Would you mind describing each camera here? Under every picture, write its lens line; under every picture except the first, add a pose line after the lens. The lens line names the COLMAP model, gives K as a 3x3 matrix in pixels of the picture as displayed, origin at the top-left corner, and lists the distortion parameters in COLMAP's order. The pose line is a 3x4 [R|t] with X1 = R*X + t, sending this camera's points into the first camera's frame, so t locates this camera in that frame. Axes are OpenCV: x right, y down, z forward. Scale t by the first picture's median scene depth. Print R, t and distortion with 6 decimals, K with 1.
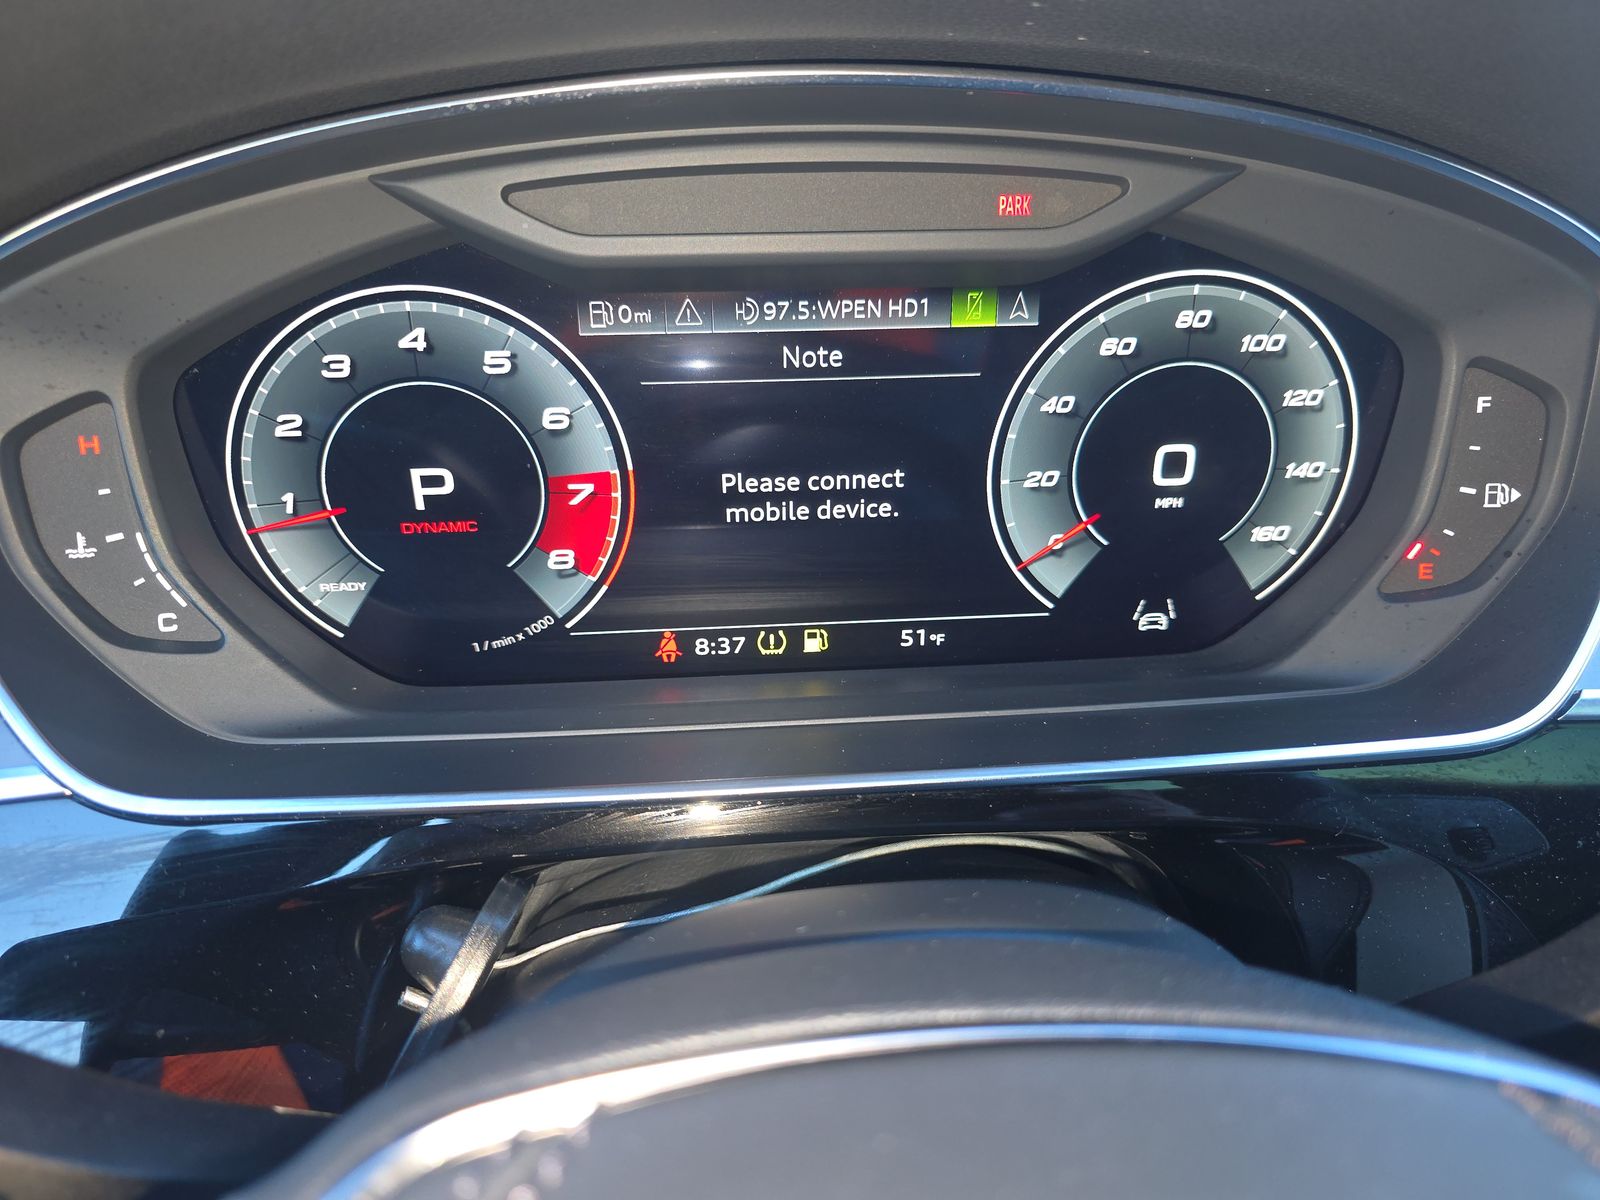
lens RADIAL K [[1006.1, 0, 799.5], [0, 1006.1, 595.7], [0, 0, 1]] dist [-0.016485, -0.019142]
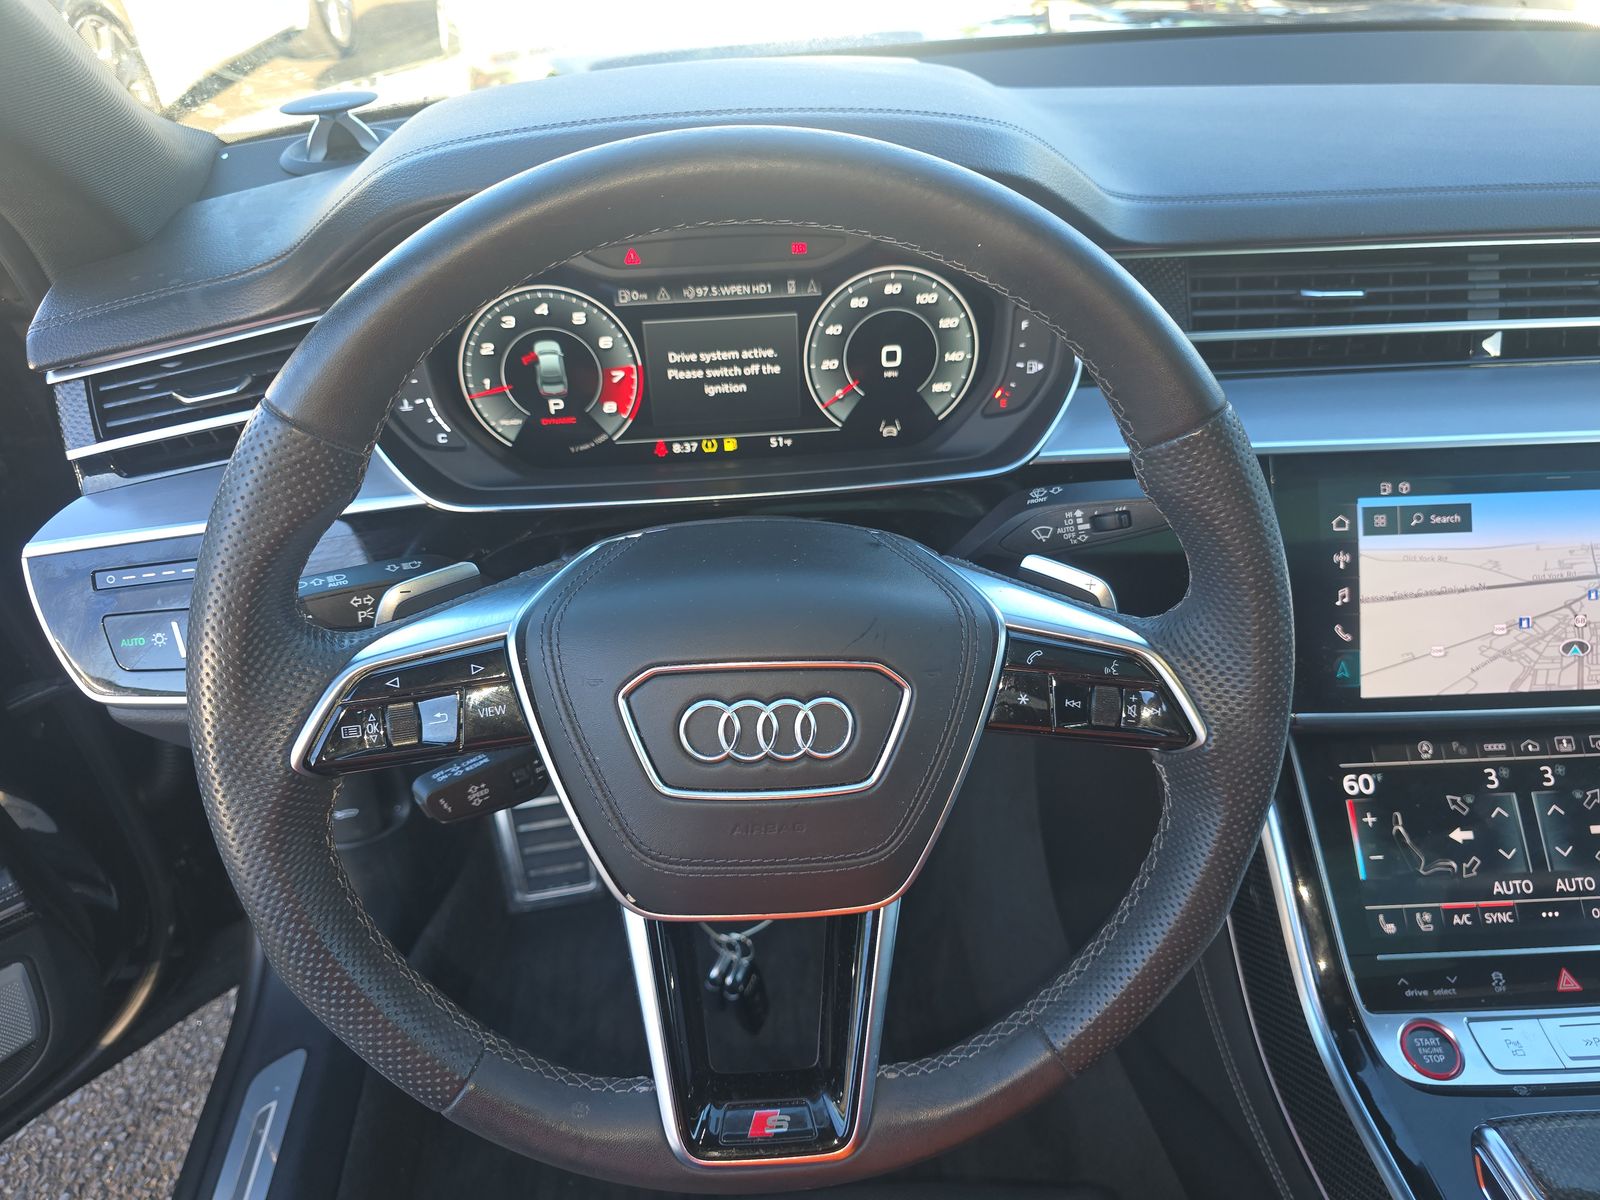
lens RADIAL K [[1006.1, 0, 801.8], [0, 1006.1, 608.3], [0, 0, 1]] dist [-0.016485, -0.019142]
pose [[0.999684, -0.024851, 0.003905, 0.163337], [0.024066, 0.989972, 0.139198, 0.104007], [-0.007325, -0.139060, 0.990257, -1.249876]]
